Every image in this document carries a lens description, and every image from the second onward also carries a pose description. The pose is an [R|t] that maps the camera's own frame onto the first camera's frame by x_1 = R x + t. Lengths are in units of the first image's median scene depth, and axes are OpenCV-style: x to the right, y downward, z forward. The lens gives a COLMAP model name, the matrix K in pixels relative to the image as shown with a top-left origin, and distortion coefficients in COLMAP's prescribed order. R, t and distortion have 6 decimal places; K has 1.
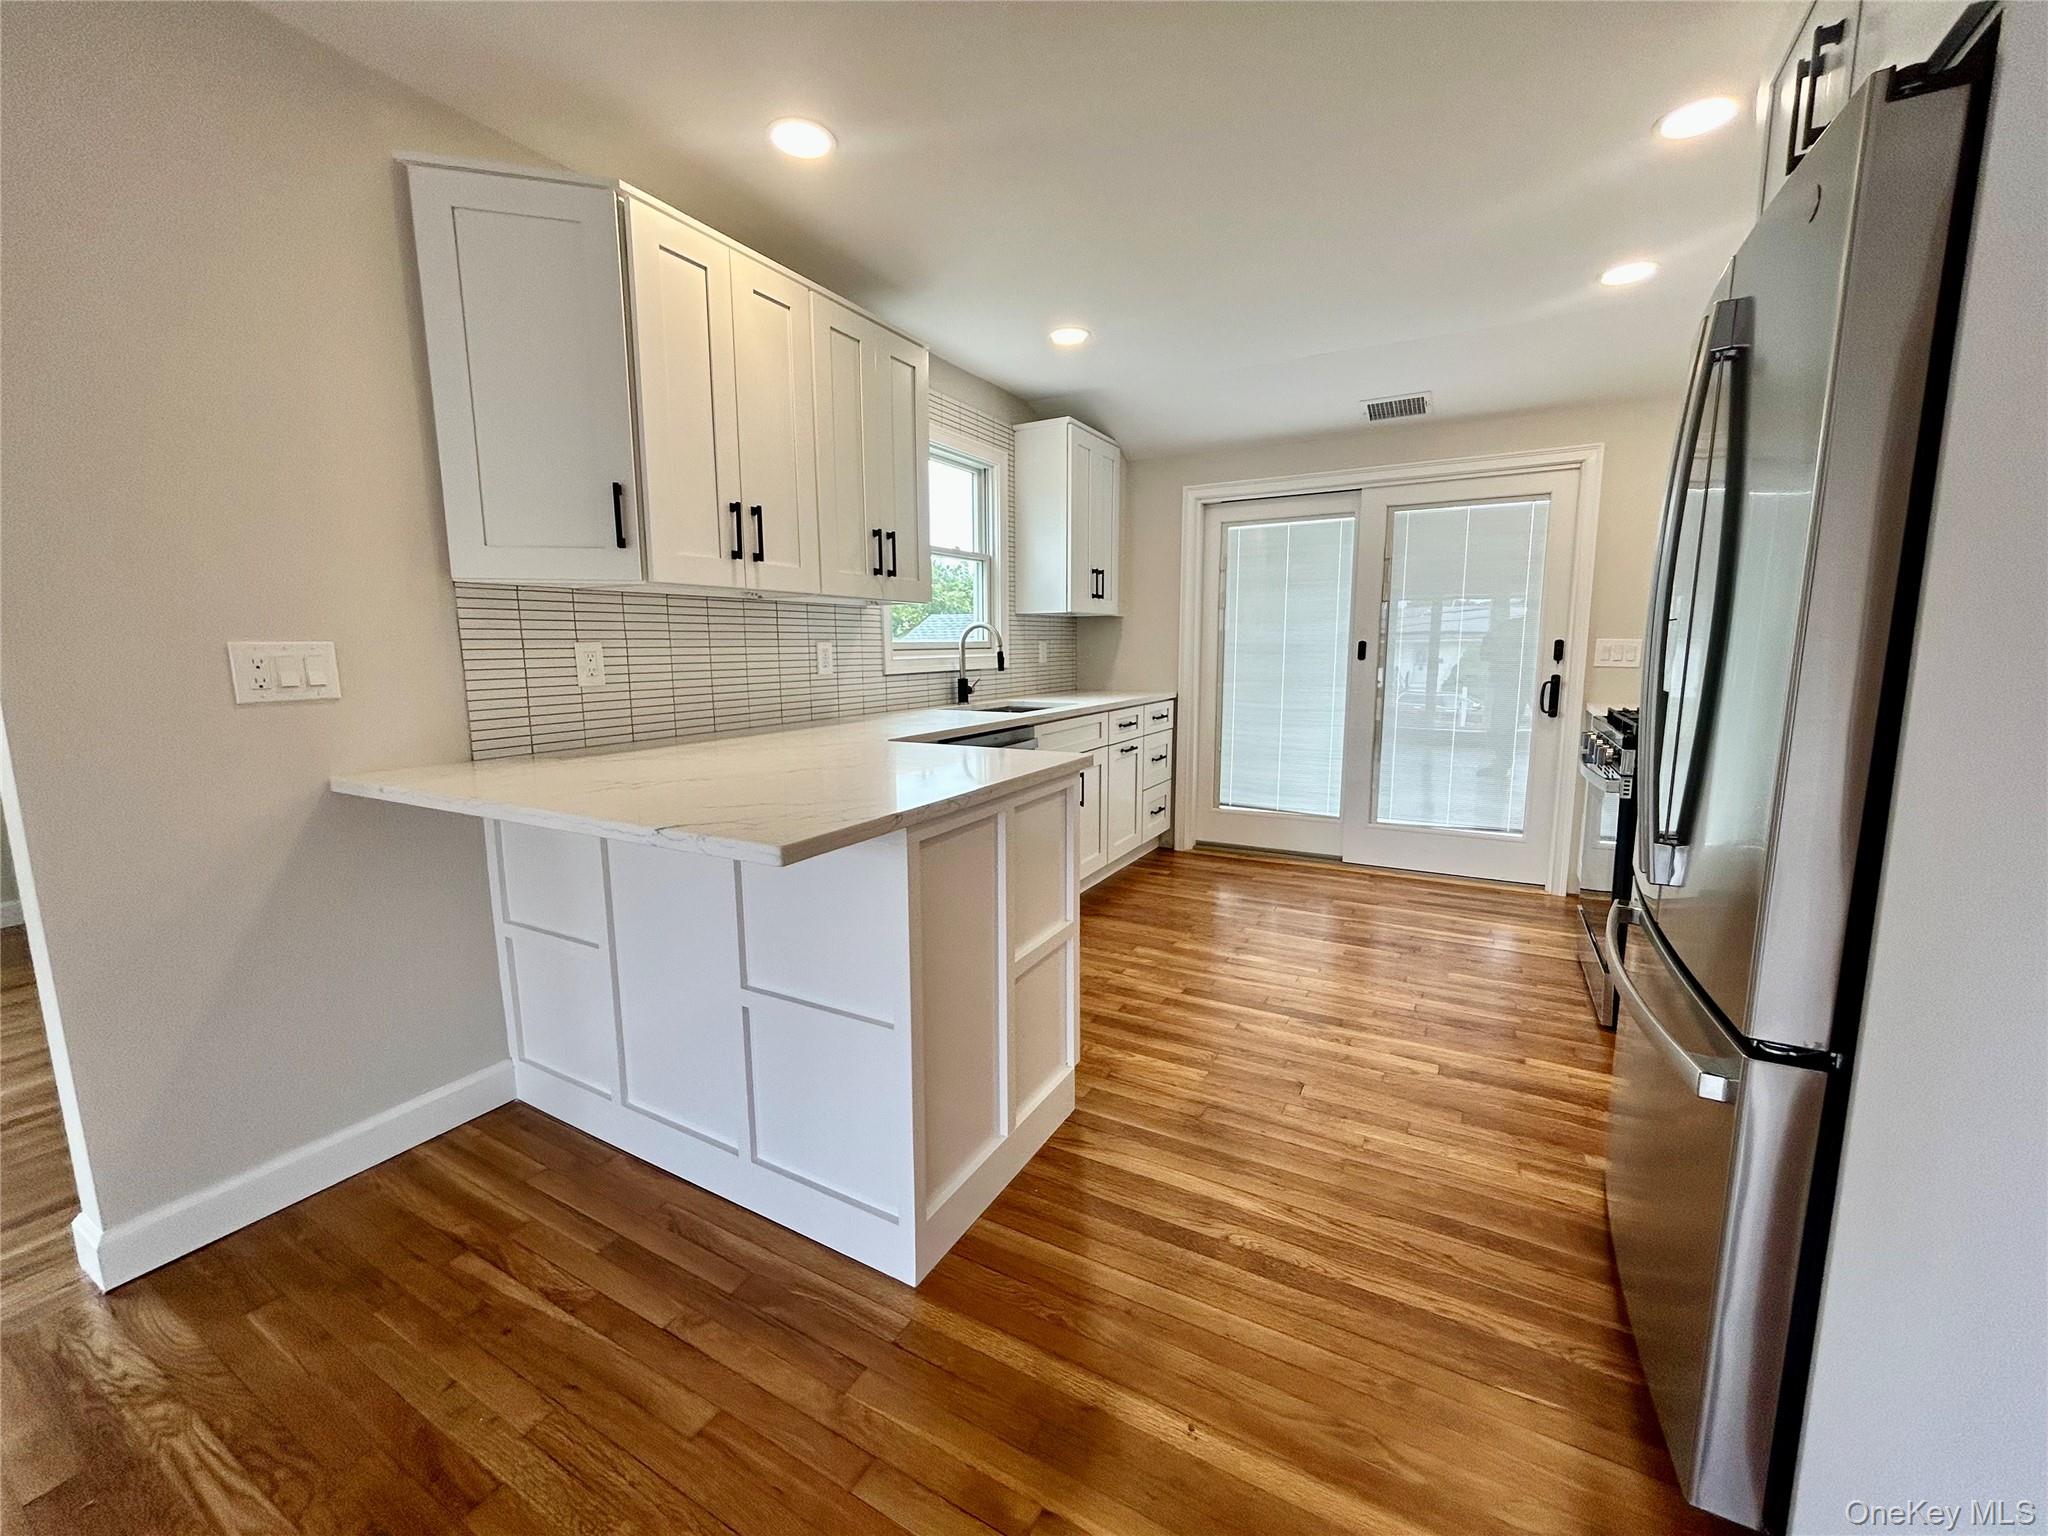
lens RADIAL K [[819.3, 0, 1019.2], [0, 819.3, 764.3], [0, 0, 1]] dist [-0.001347, 0.002598]
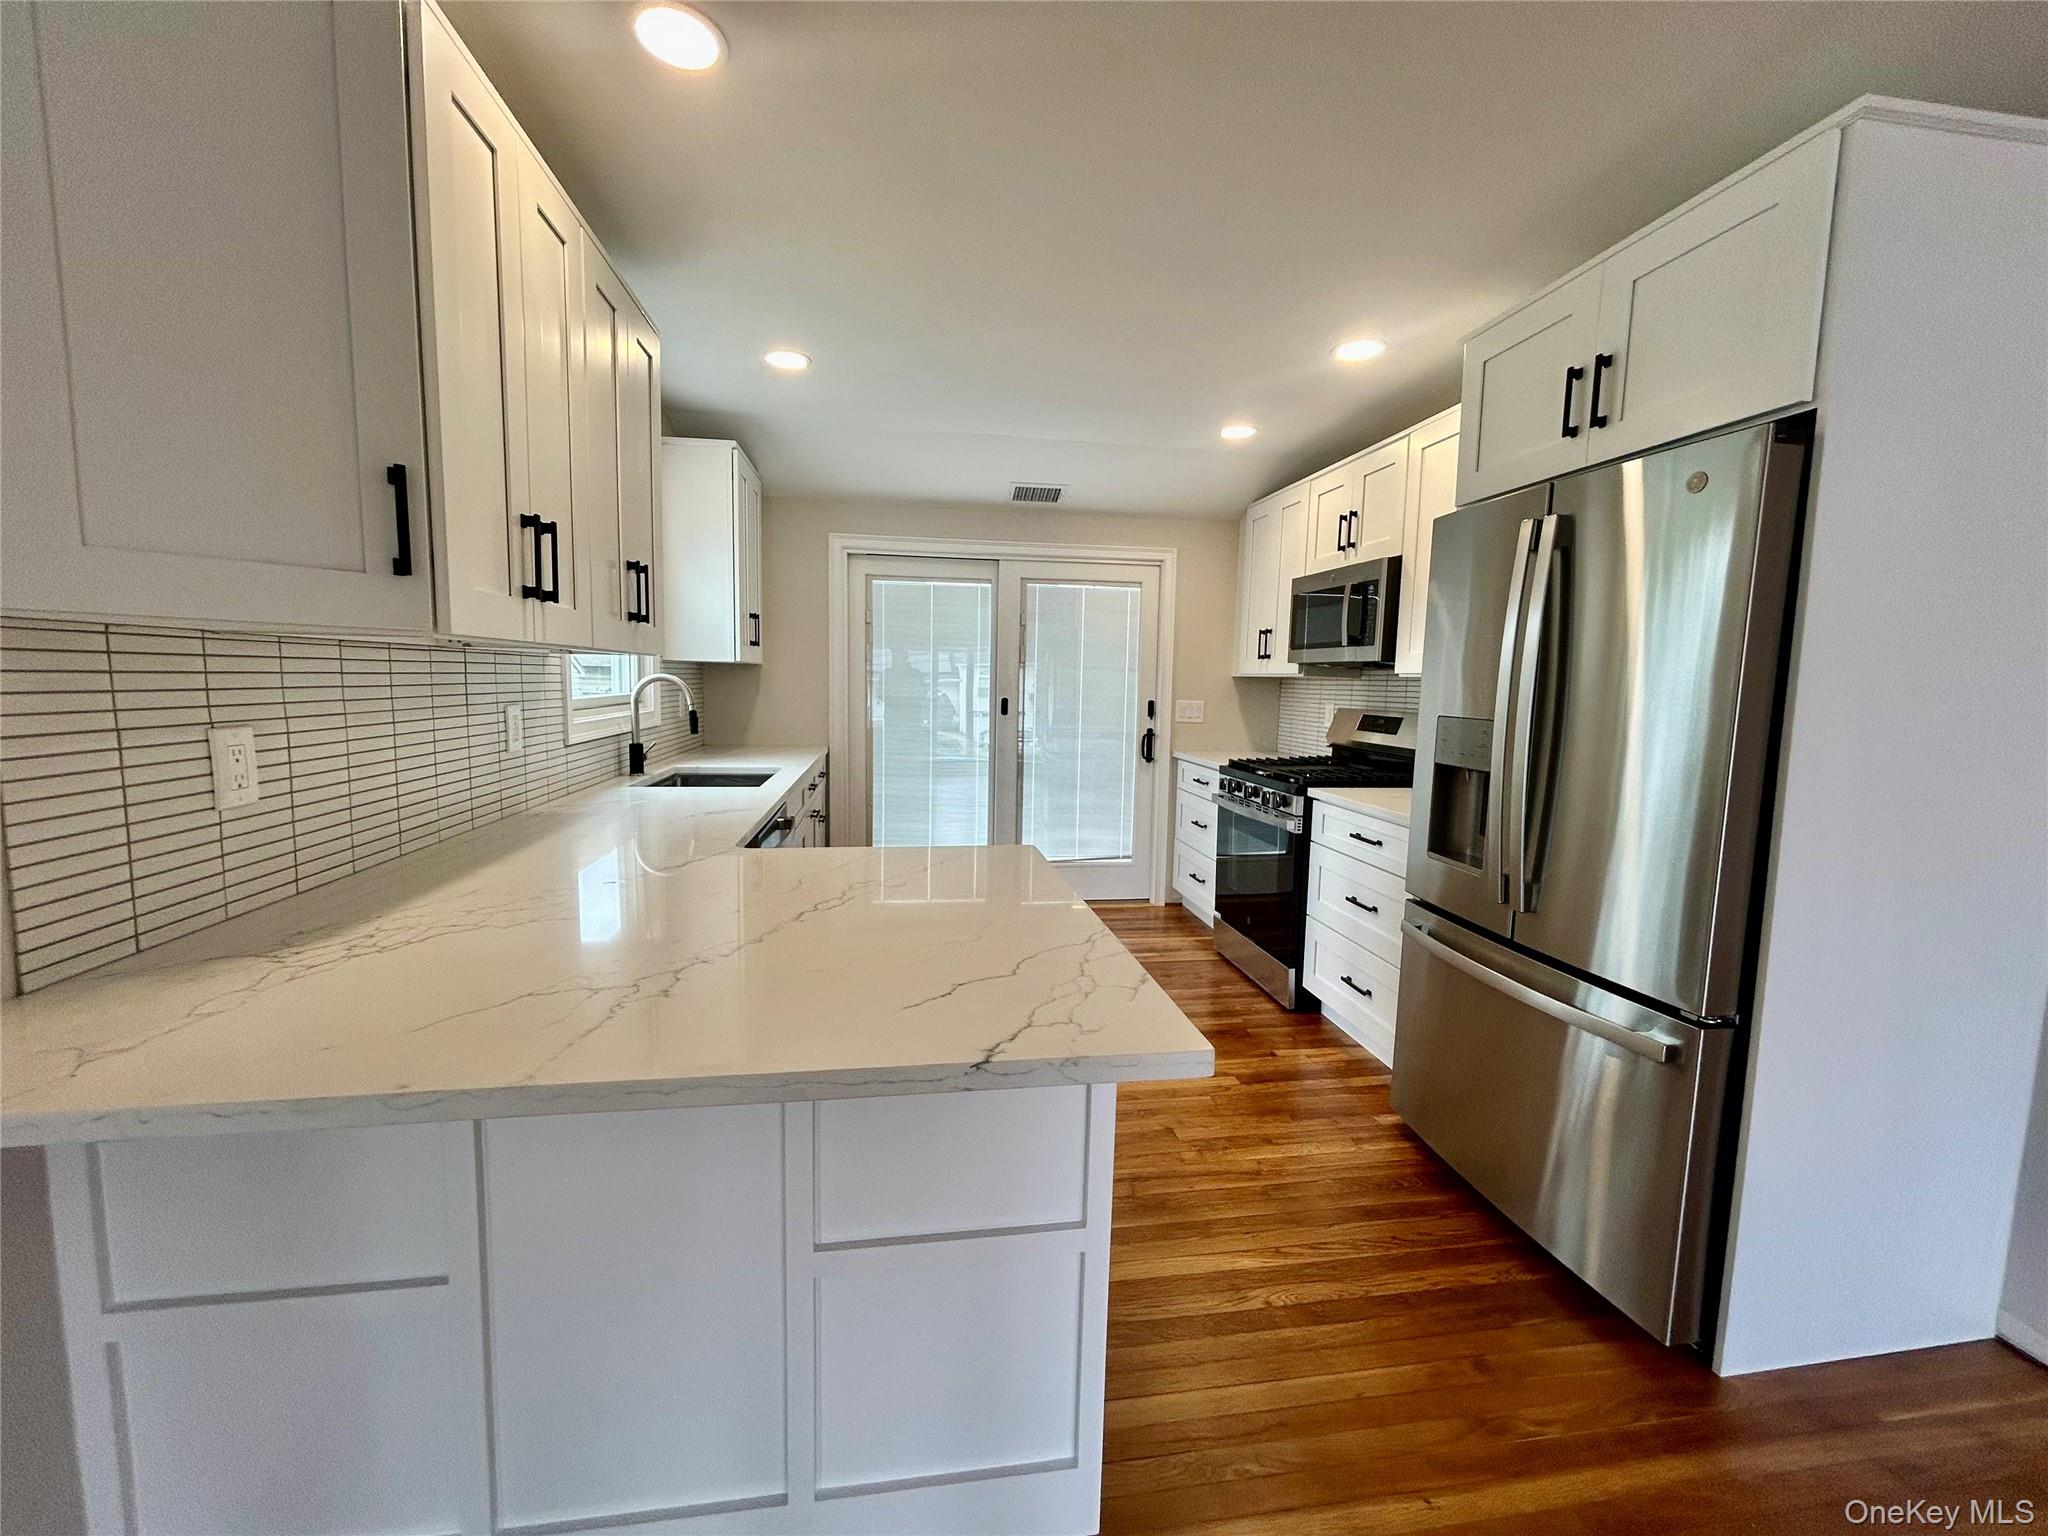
lens RADIAL K [[819.3, 0, 1020.6], [0, 819.3, 766.4], [0, 0, 1]] dist [-0.001347, 0.002598]
pose [[0.787393, -0.041751, 0.615036, -0.297118], [0.062436, 0.997975, -0.012186, -0.055310], [-0.613282, 0.047995, 0.788405, 0.163265]]
